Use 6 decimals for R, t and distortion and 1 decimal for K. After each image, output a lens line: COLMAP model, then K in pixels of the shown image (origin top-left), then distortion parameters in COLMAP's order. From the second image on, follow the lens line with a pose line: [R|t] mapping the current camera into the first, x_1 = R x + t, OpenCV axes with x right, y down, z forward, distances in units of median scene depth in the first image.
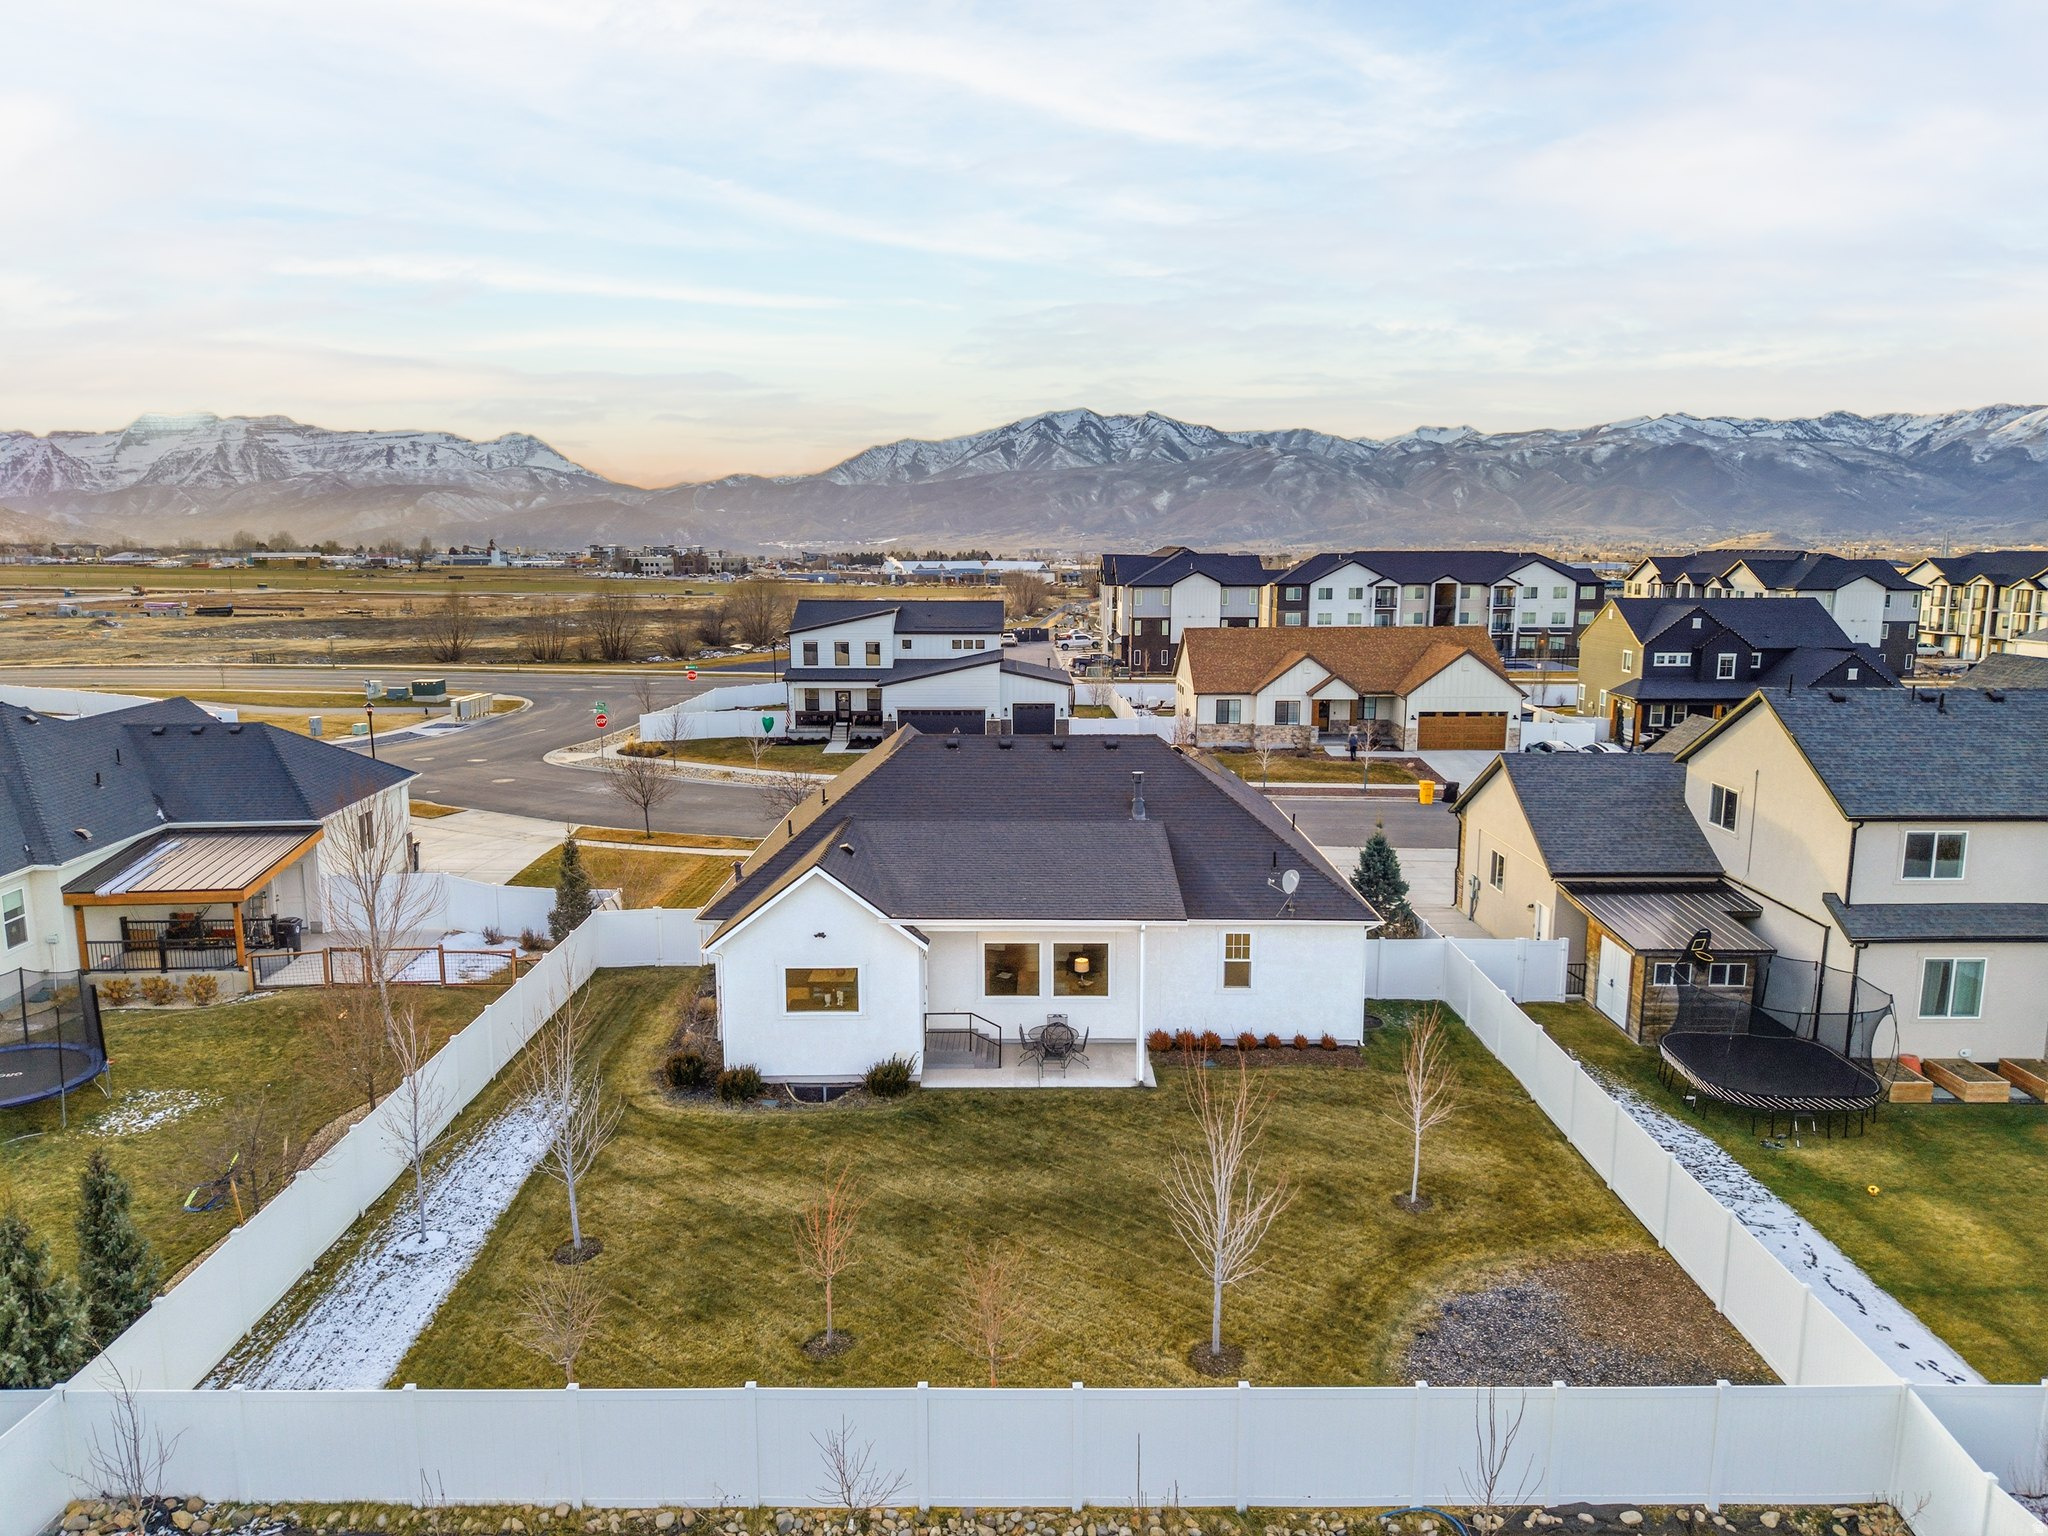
lens RADIAL K [[1342.3, 0, 1025.7], [0, 1342.3, 764.8], [0, 0, 1]] dist [0.007543, -0.011051]
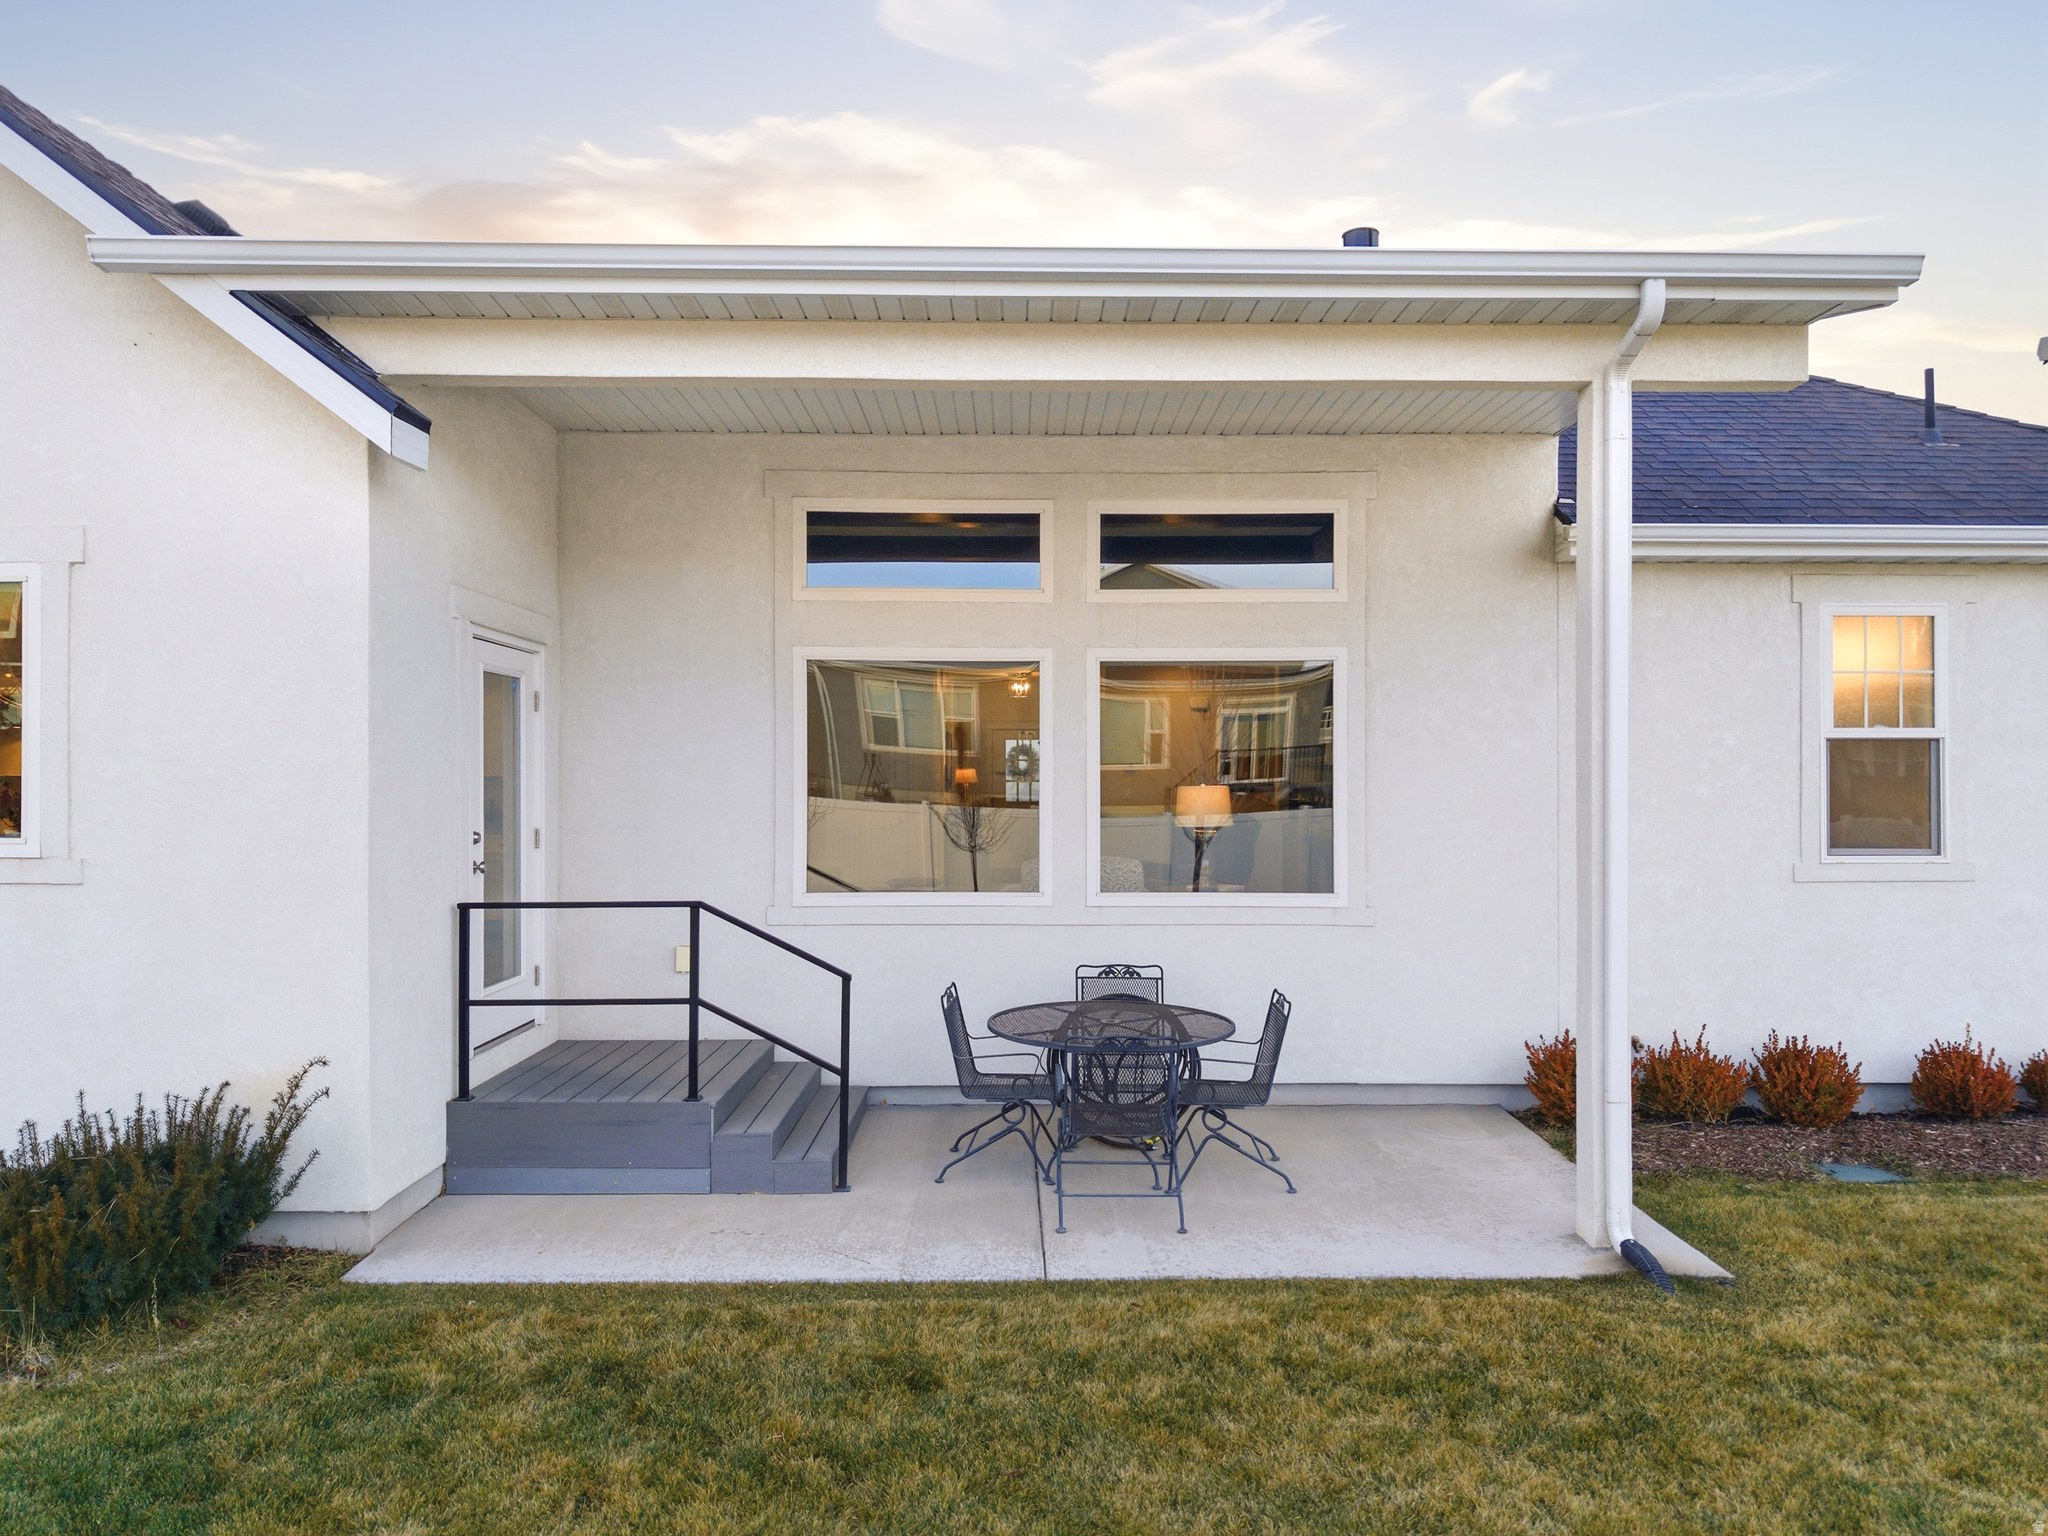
lens RADIAL K [[1342.3, 0, 1026.5], [0, 1342.3, 778.0], [0, 0, 1]] dist [0.007543, -0.011051]
pose [[0.999964, 0.003579, 0.007633, 0.006319], [-0.002195, 0.984704, -0.174222, 0.202711], [-0.008139, 0.174199, 0.984677, 0.805047]]
